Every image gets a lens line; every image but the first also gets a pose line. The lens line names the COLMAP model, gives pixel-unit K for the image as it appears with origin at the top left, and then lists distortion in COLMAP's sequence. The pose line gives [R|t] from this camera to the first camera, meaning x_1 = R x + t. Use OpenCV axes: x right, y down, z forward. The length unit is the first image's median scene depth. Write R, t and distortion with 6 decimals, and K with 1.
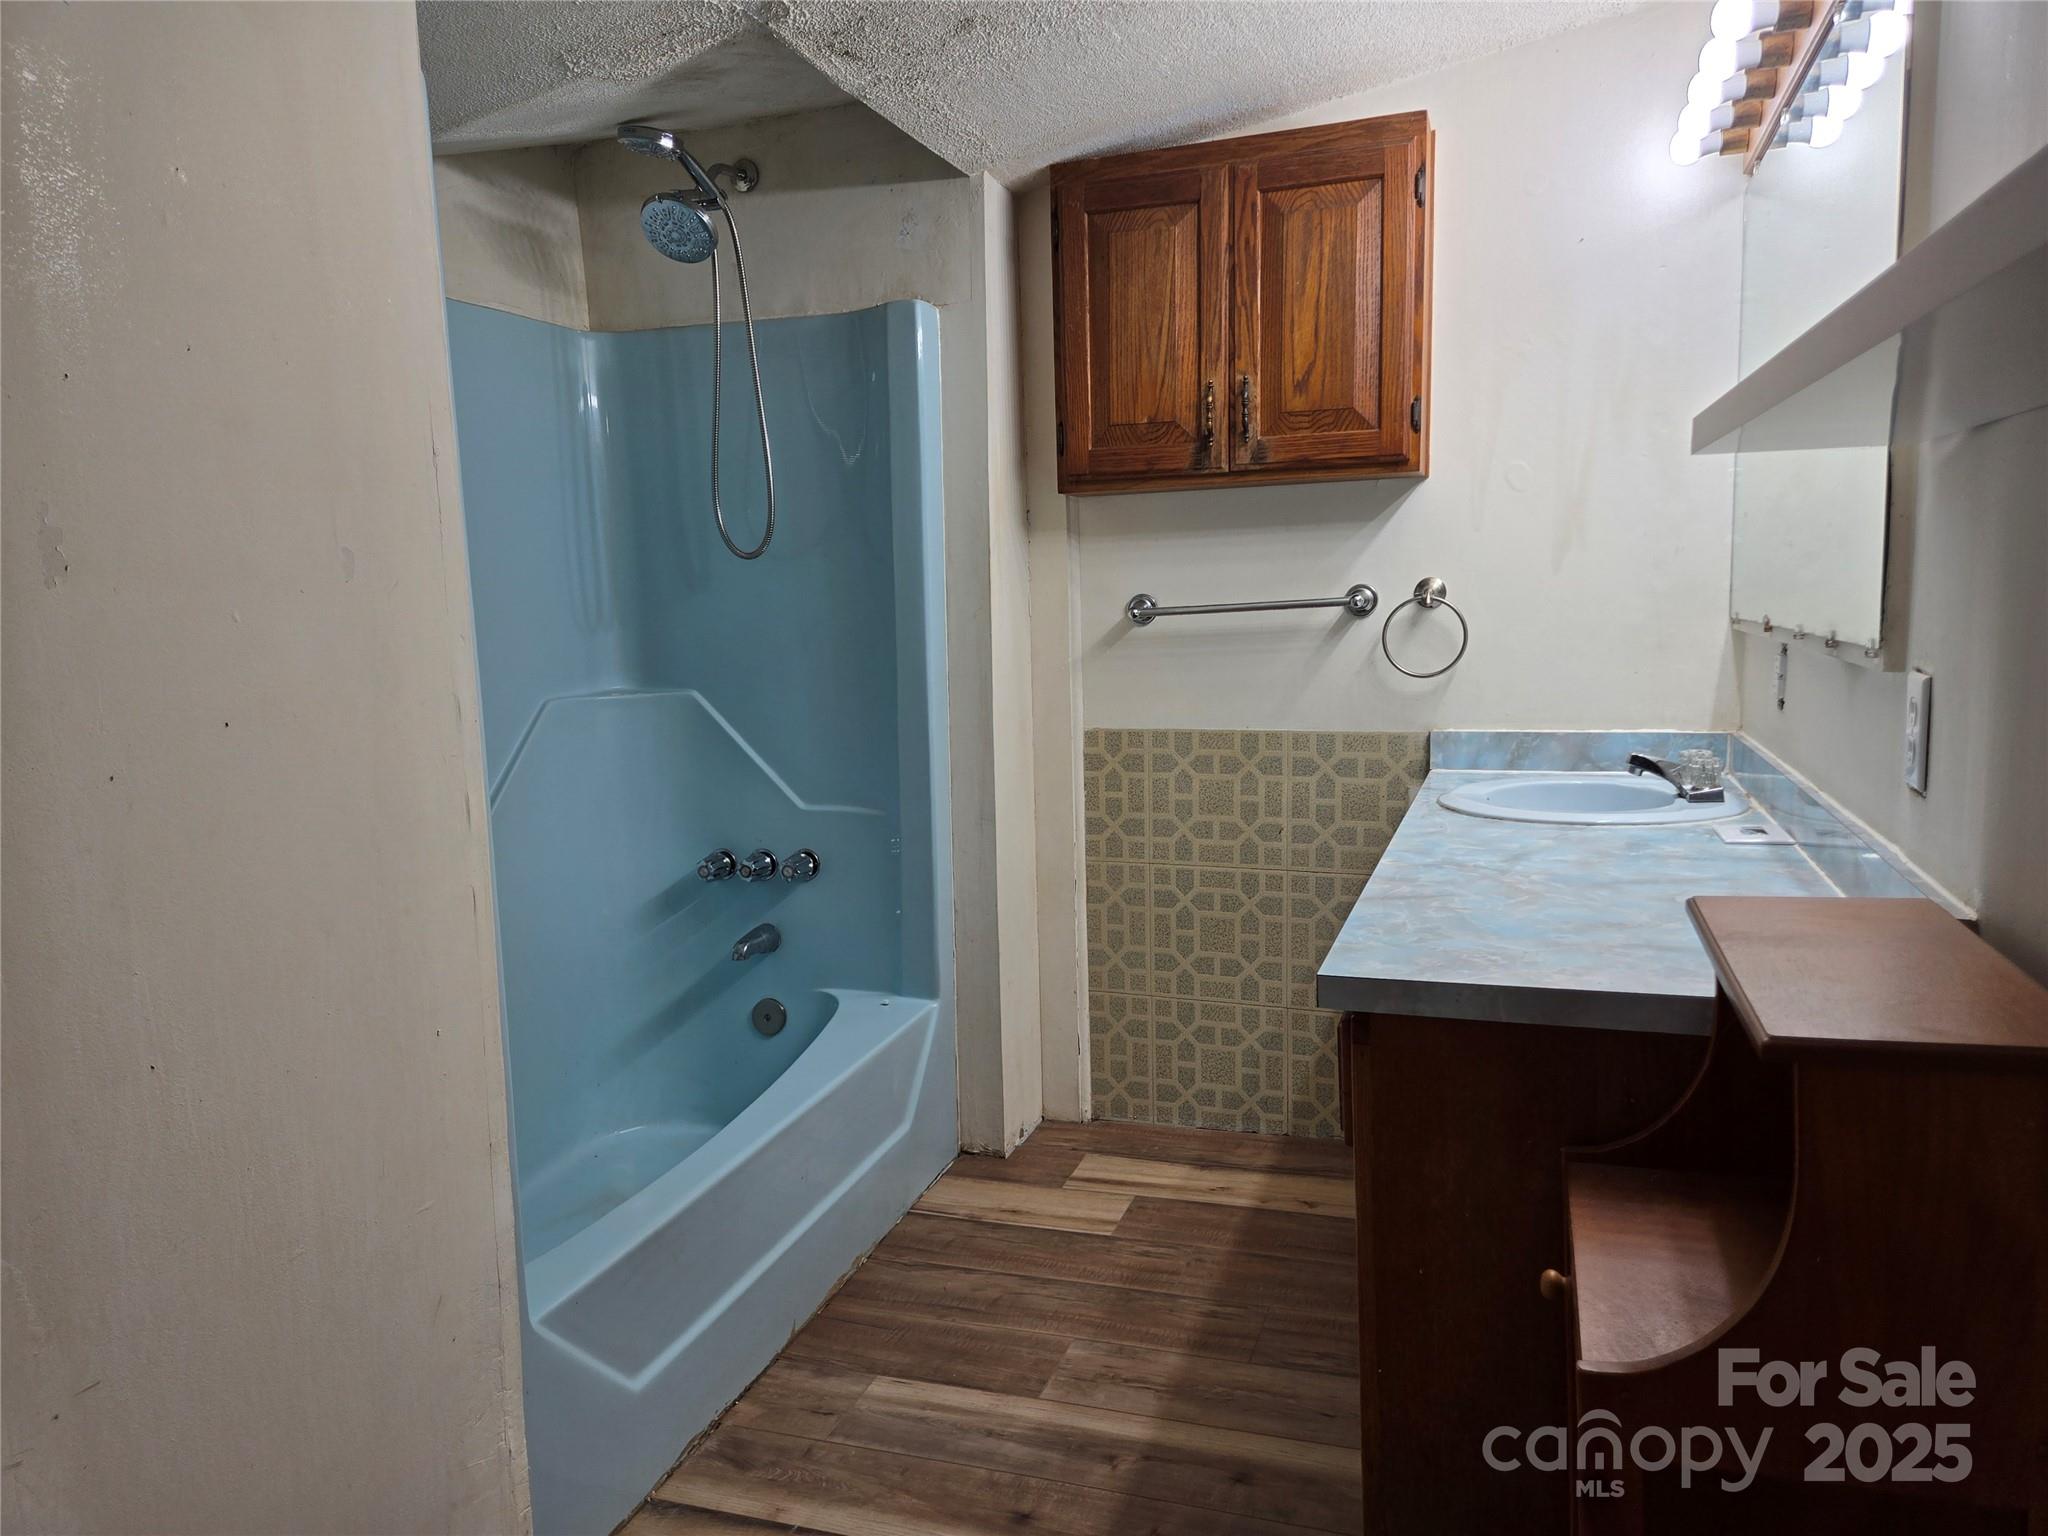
lens RADIAL K [[1370.4, 0, 1020.1], [0, 1370.4, 784.9], [0, 0, 1]] dist [0.066660, -0.058918]
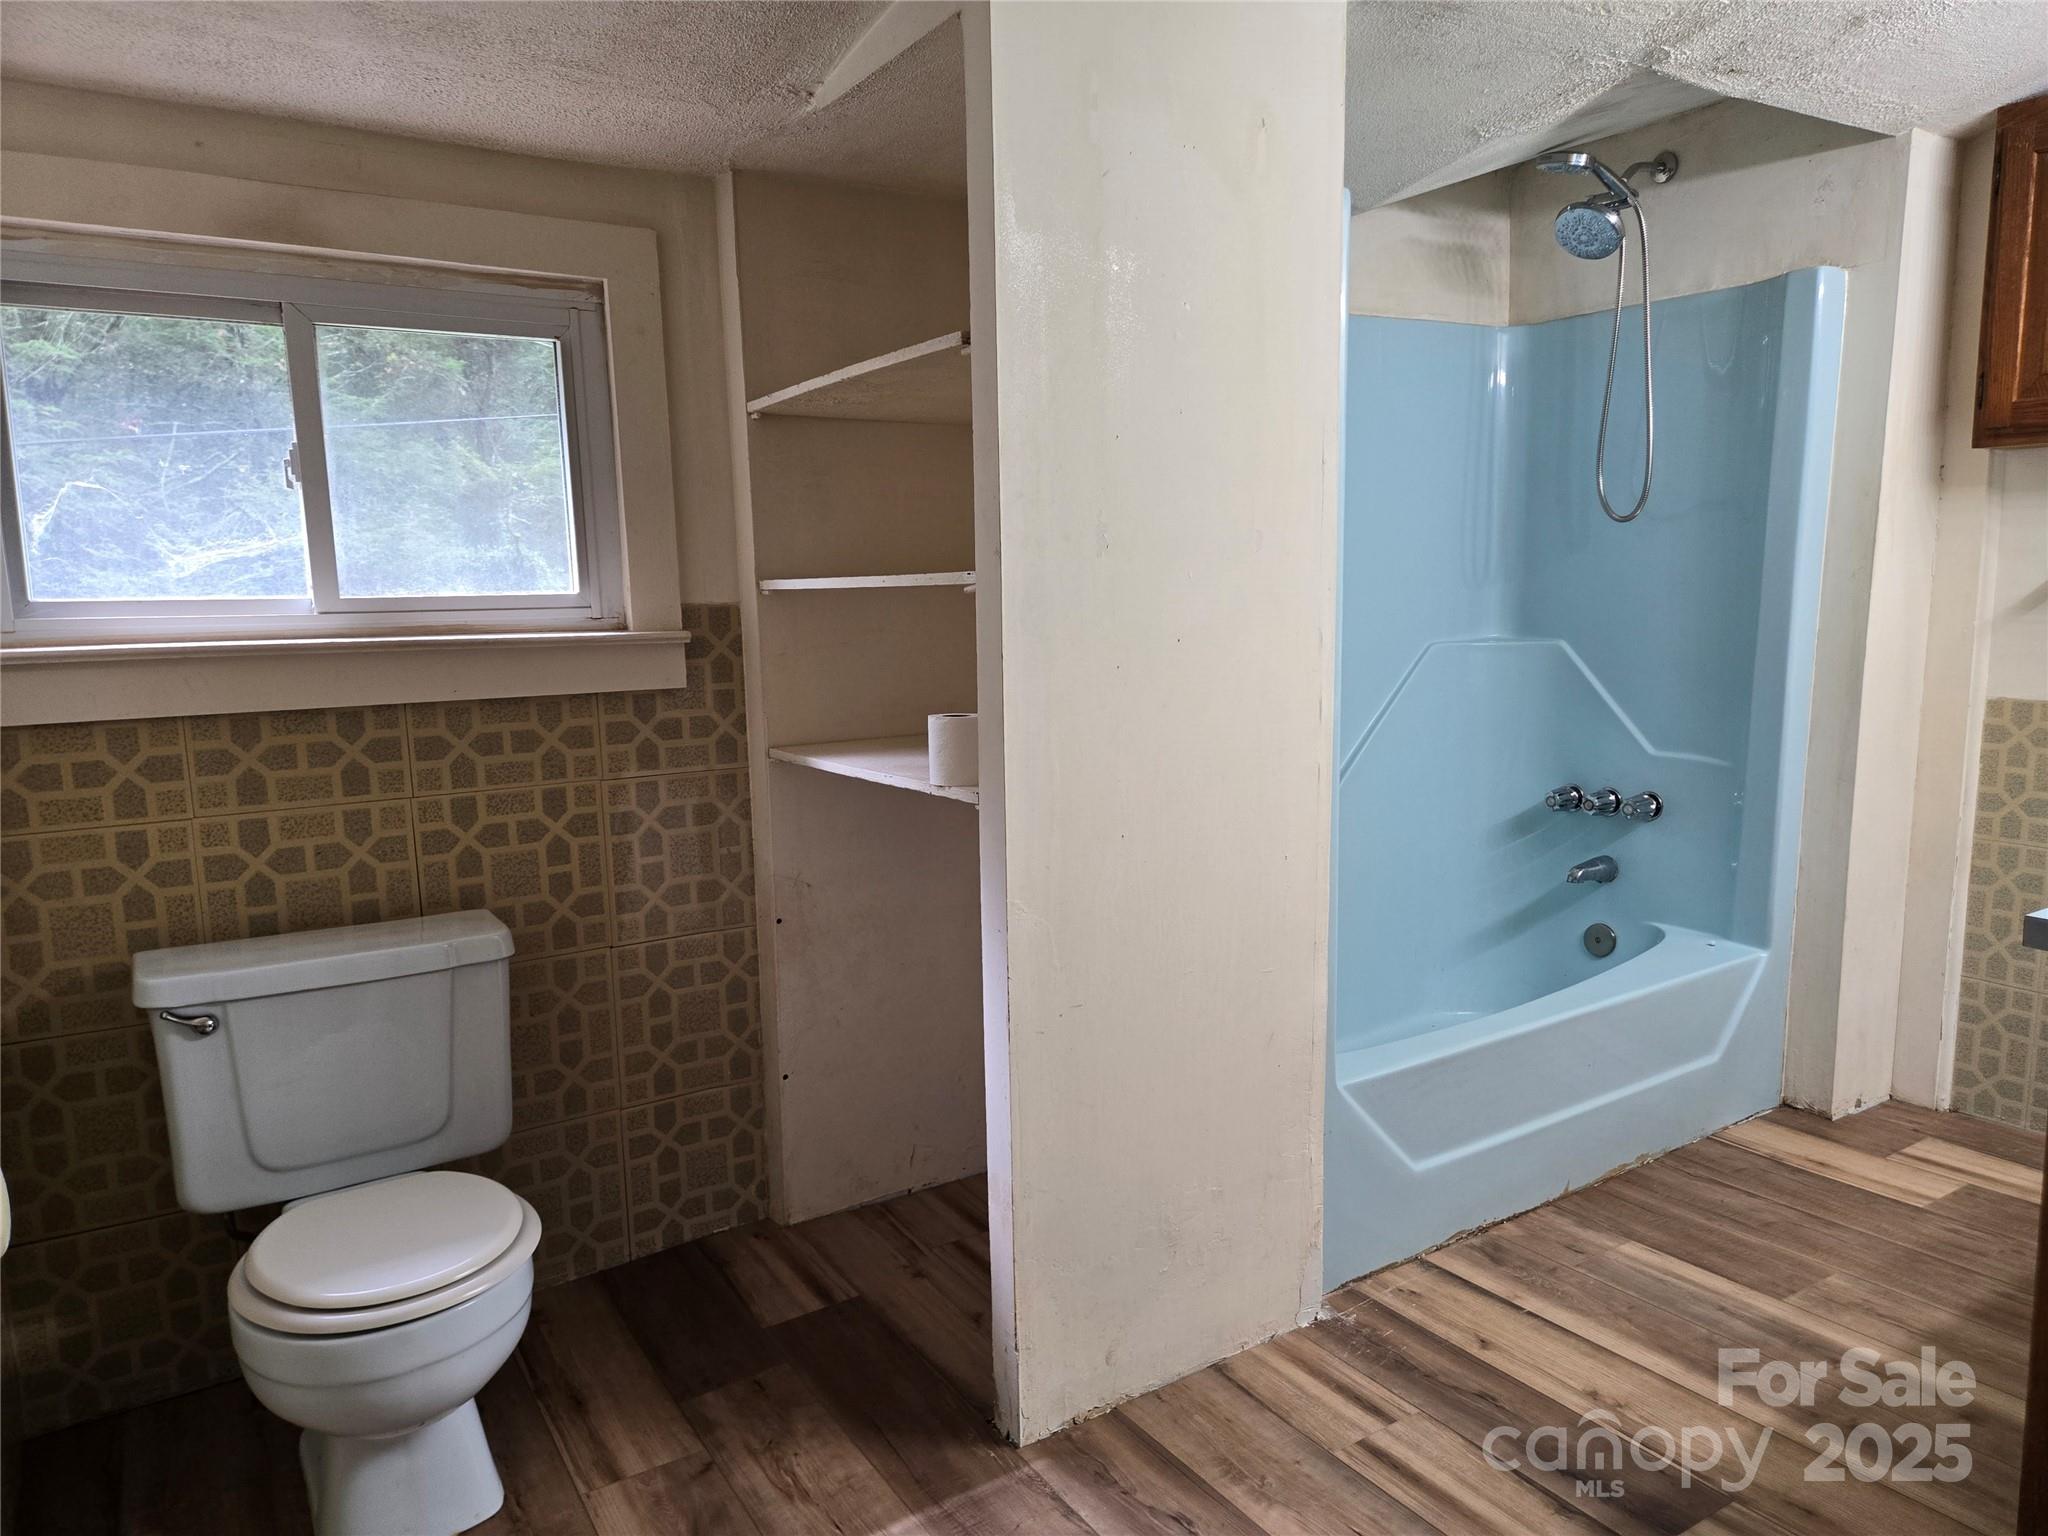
lens RADIAL K [[1370.4, 0, 1031.8], [0, 1370.4, 785.3], [0, 0, 1]] dist [0.066660, -0.058918]
pose [[0.789095, 0.106119, -0.605036, 0.127914], [-0.087423, 0.994340, 0.060382, 0.020230], [0.608019, 0.005247, 0.793905, -0.172825]]
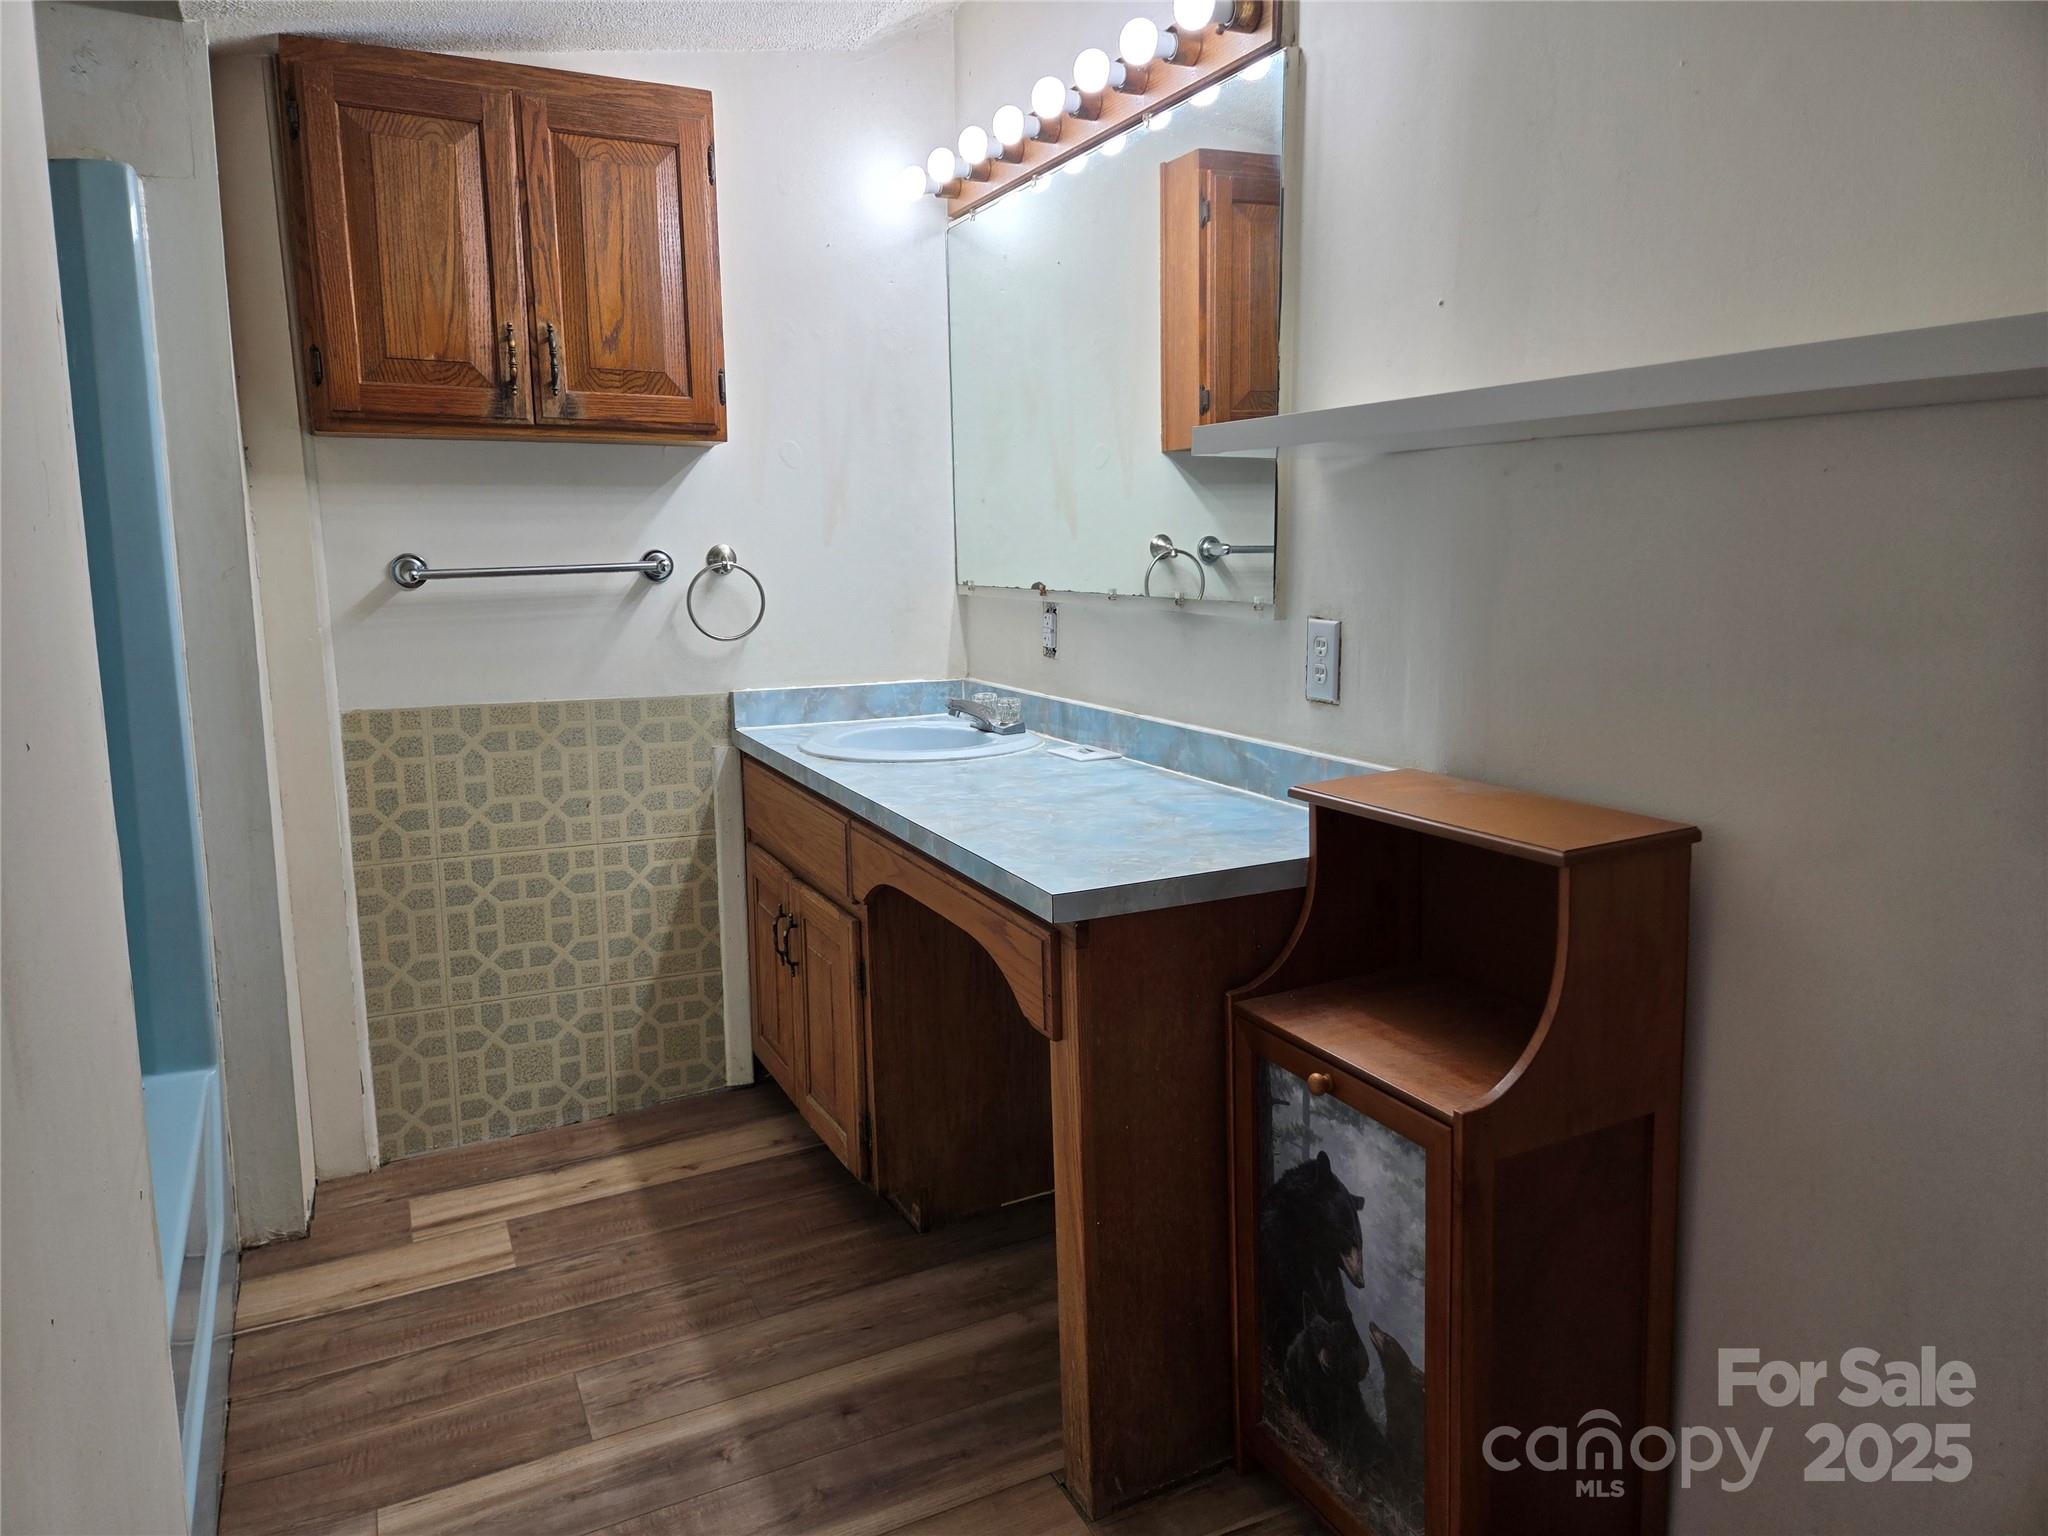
lens RADIAL K [[1370.4, 0, 1018.2], [0, 1370.4, 770.6], [0, 0, 1]] dist [0.066660, -0.058918]
pose [[0.700037, -0.095181, 0.707734, -0.300358], [0.087479, 0.995043, 0.047293, -0.009880], [-0.708728, 0.028806, 0.704894, 0.112192]]
